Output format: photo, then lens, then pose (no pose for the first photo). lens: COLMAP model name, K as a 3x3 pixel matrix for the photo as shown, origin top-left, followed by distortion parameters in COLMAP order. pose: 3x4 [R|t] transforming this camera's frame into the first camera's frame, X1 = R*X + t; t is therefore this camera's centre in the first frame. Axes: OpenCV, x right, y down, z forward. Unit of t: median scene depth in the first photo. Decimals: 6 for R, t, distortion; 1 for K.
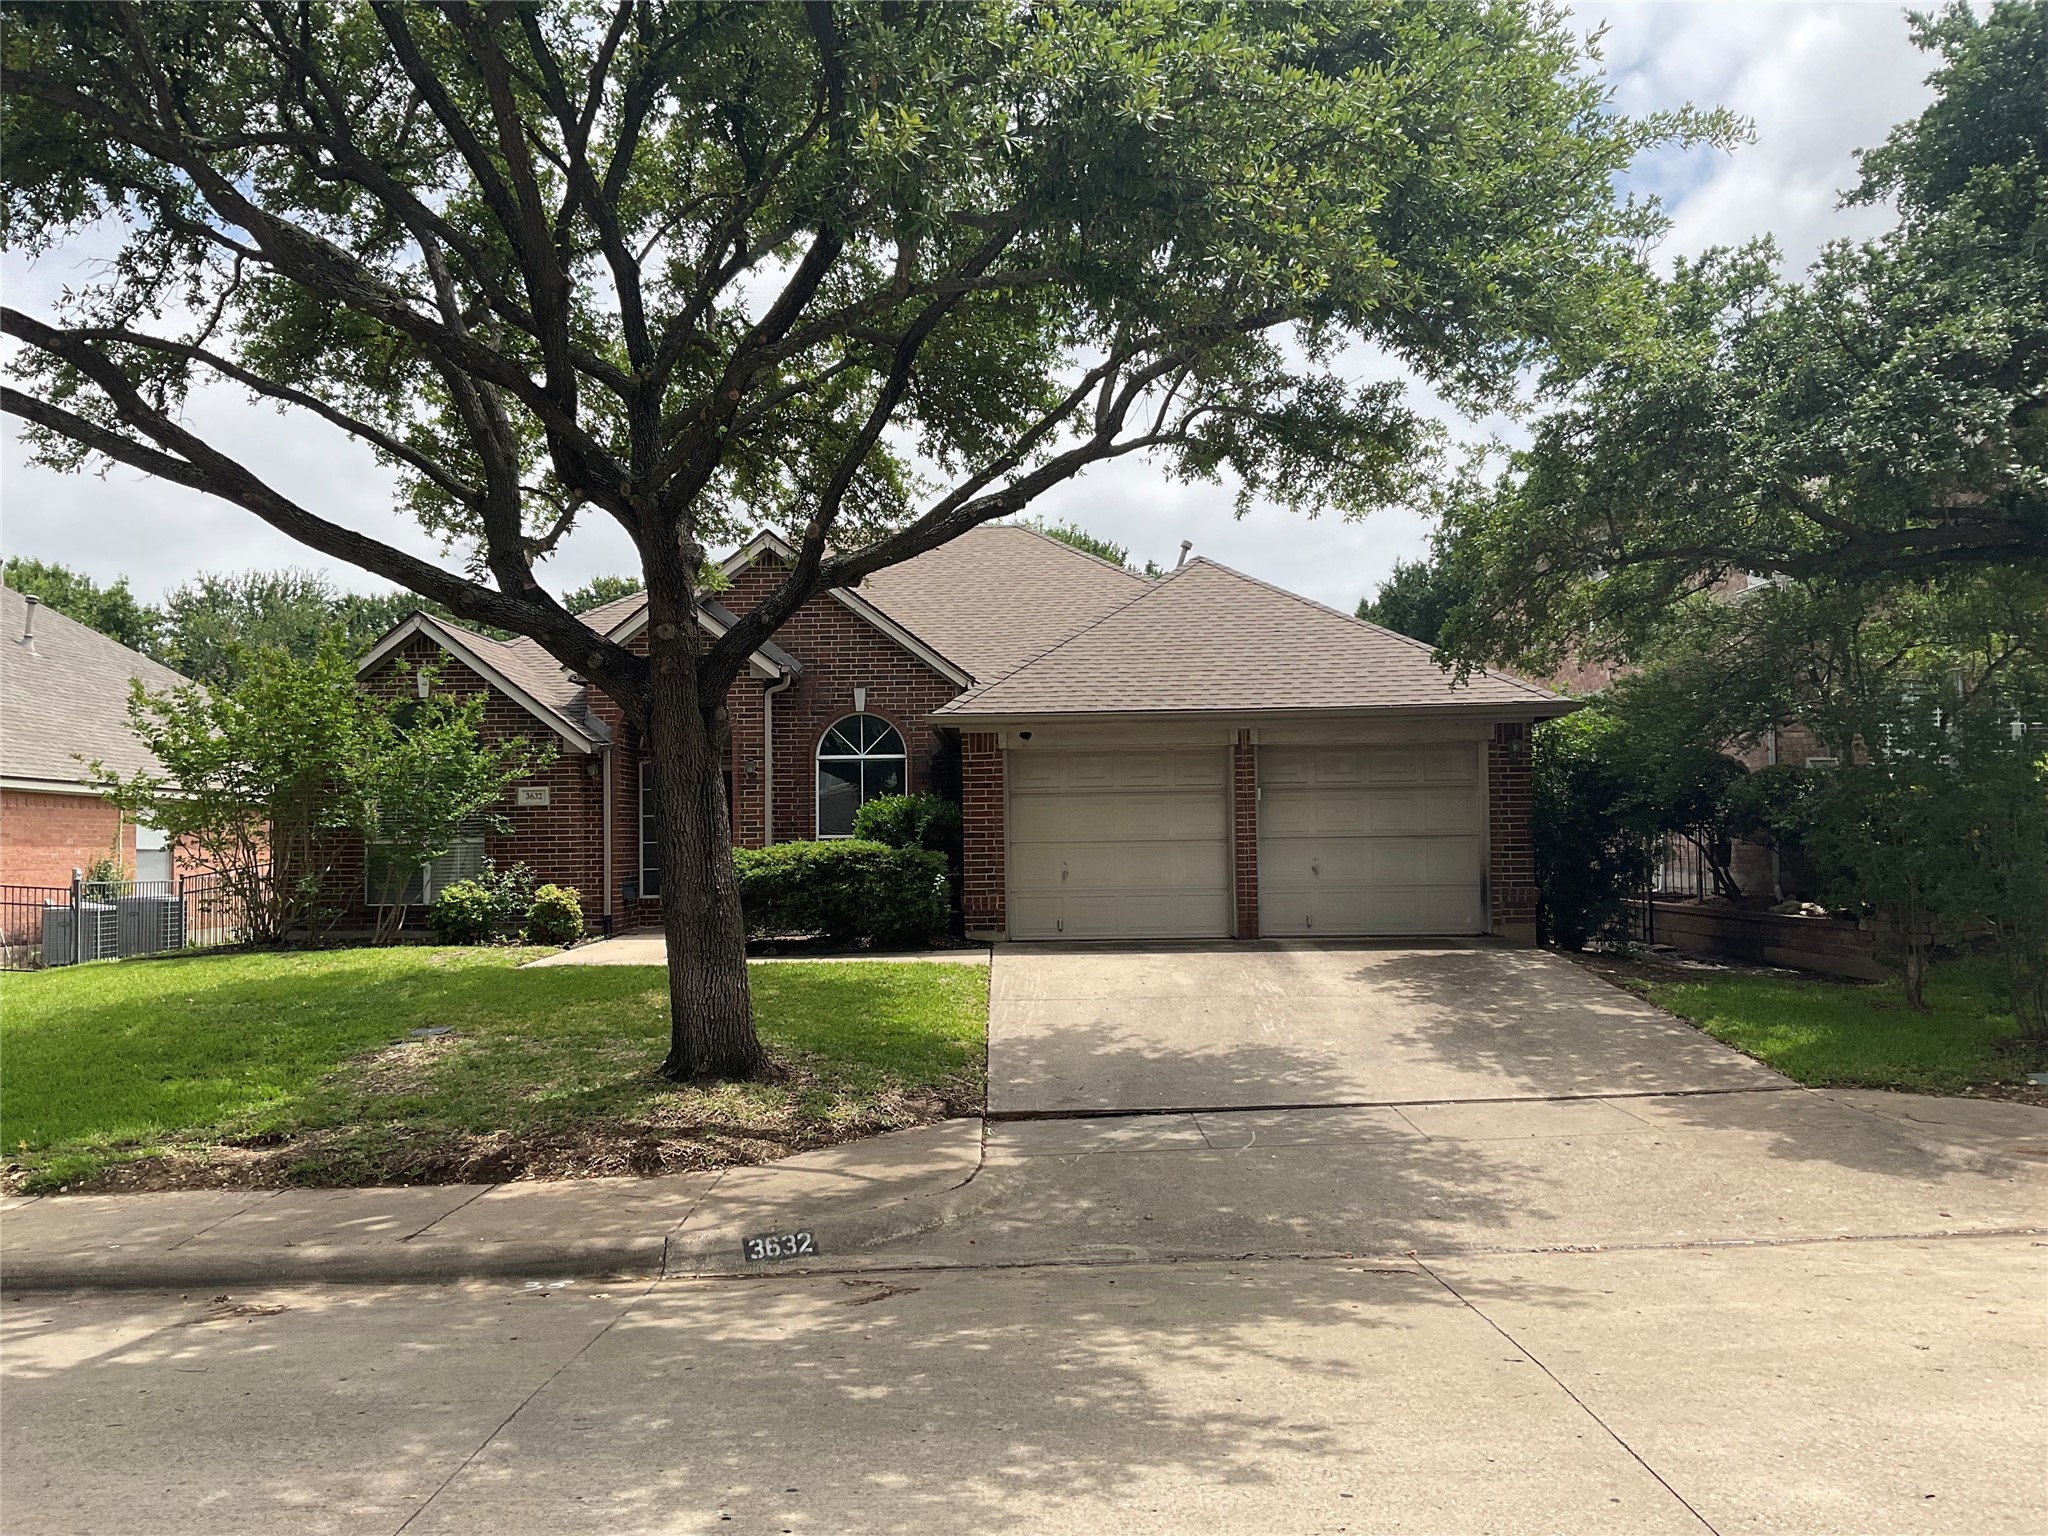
lens RADIAL K [[1713.1, 0, 1022.8], [0, 1713.1, 766.1], [0, 0, 1]] dist [0.045236, -0.027421]
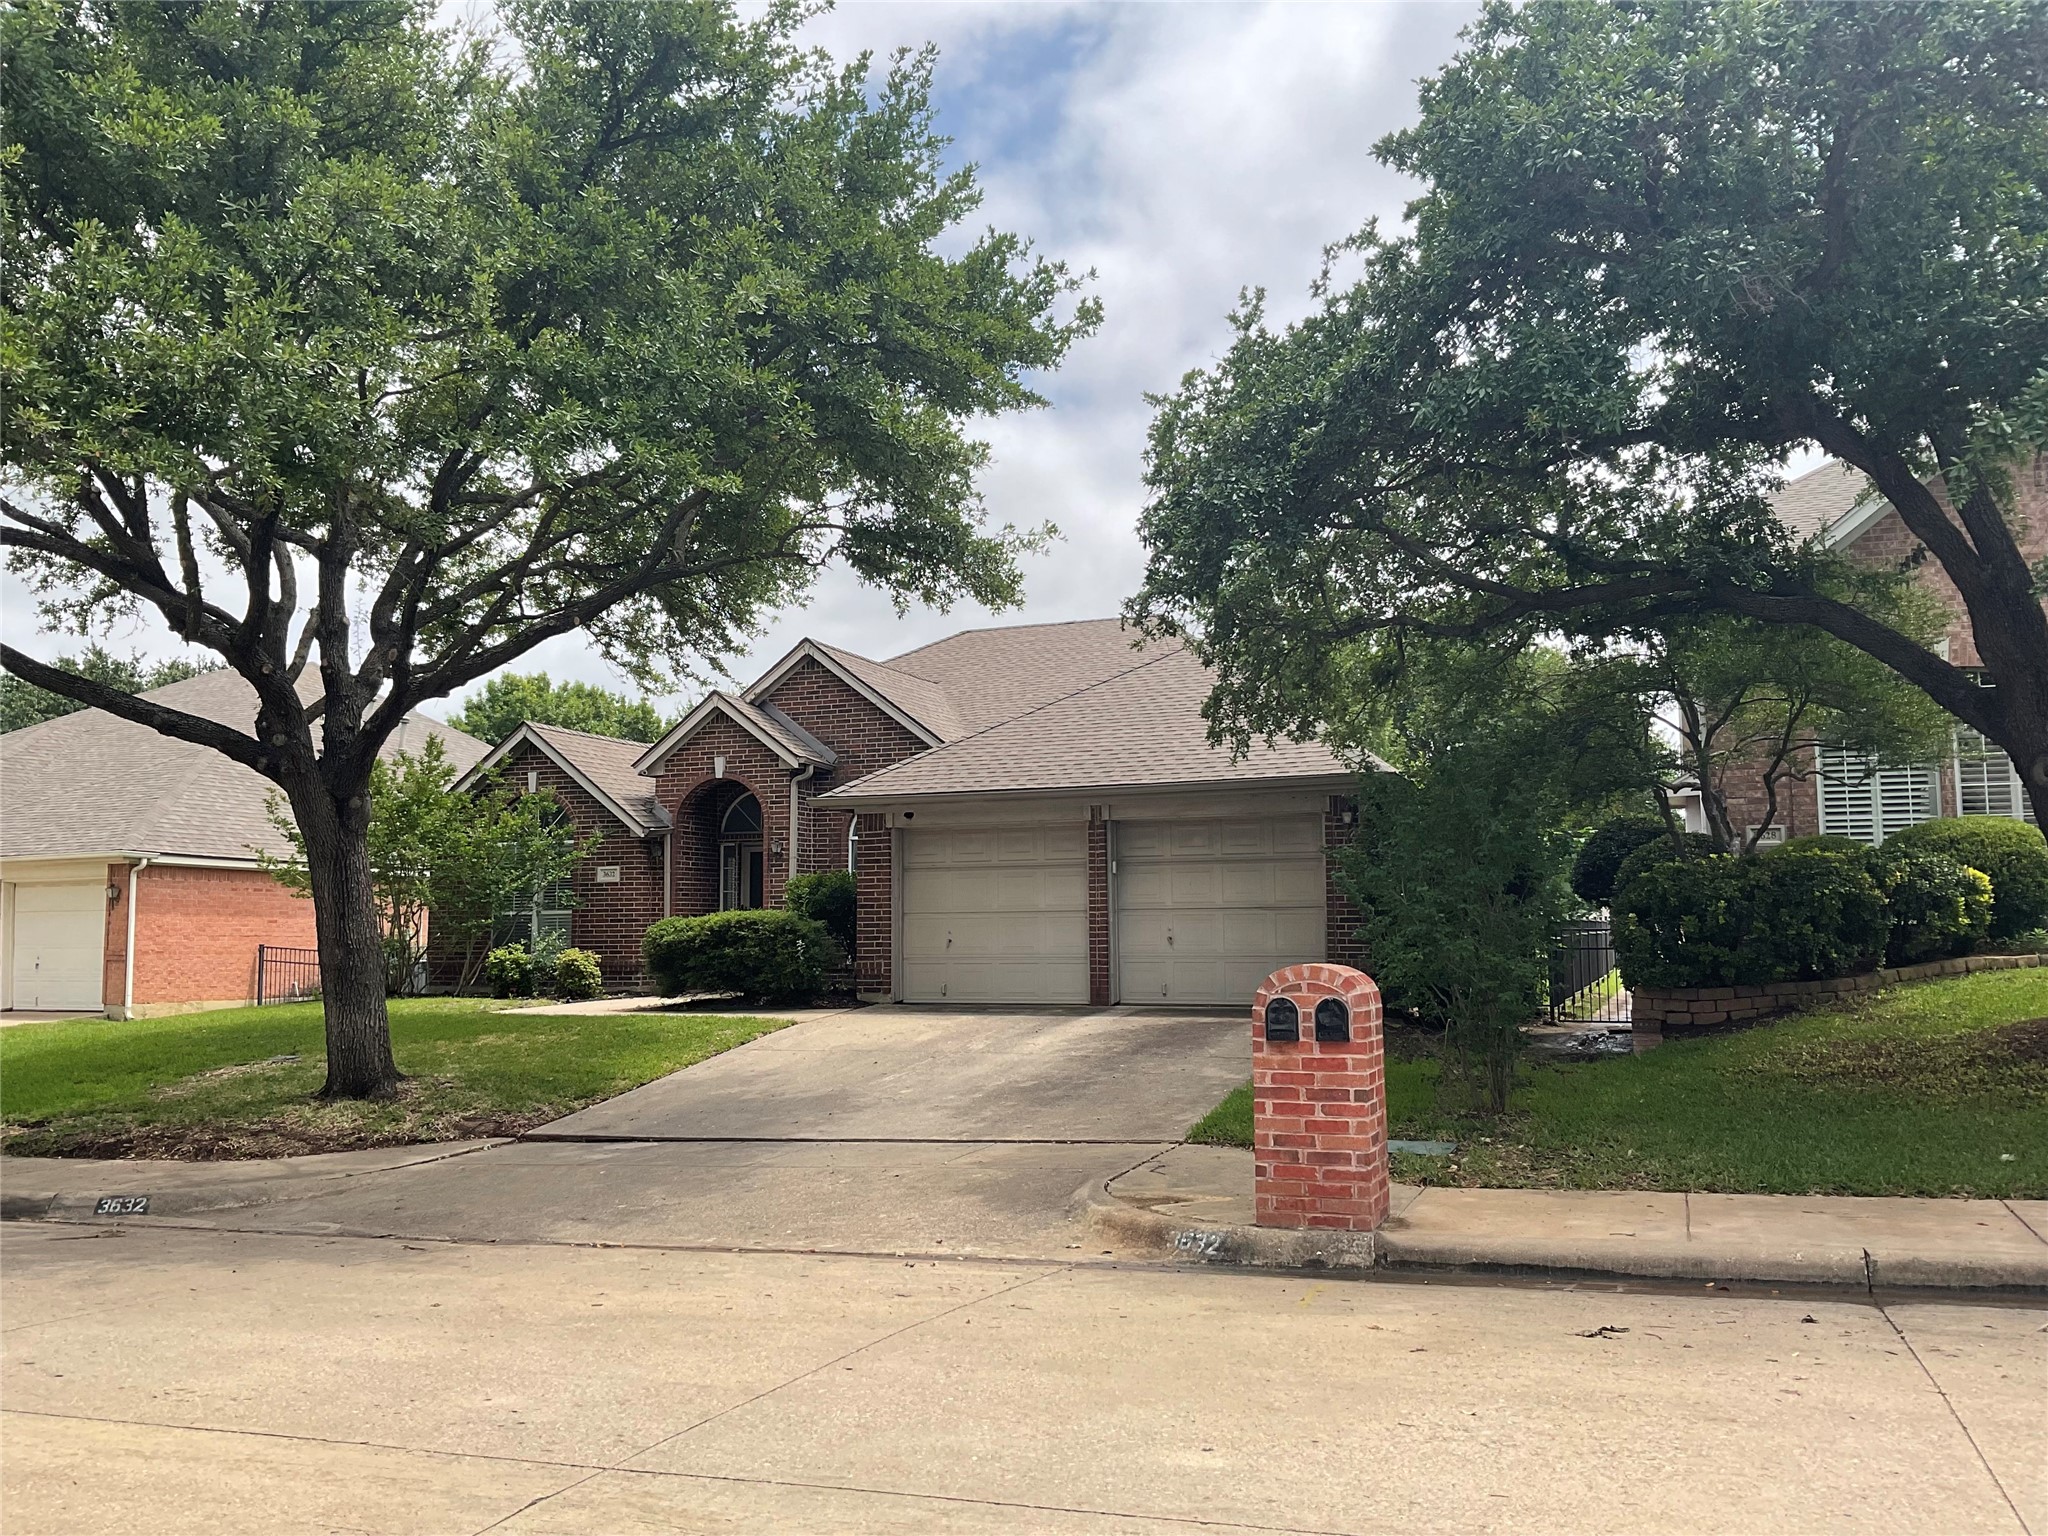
lens RADIAL K [[1713.1, 0, 1012.9], [0, 1713.1, 768.0], [0, 0, 1]] dist [0.045236, -0.027421]
pose [[0.937474, -0.027060, -0.347003, 0.444249], [0.010117, 0.998670, -0.050547, 0.007867], [0.347909, 0.043876, 0.936501, -0.011057]]
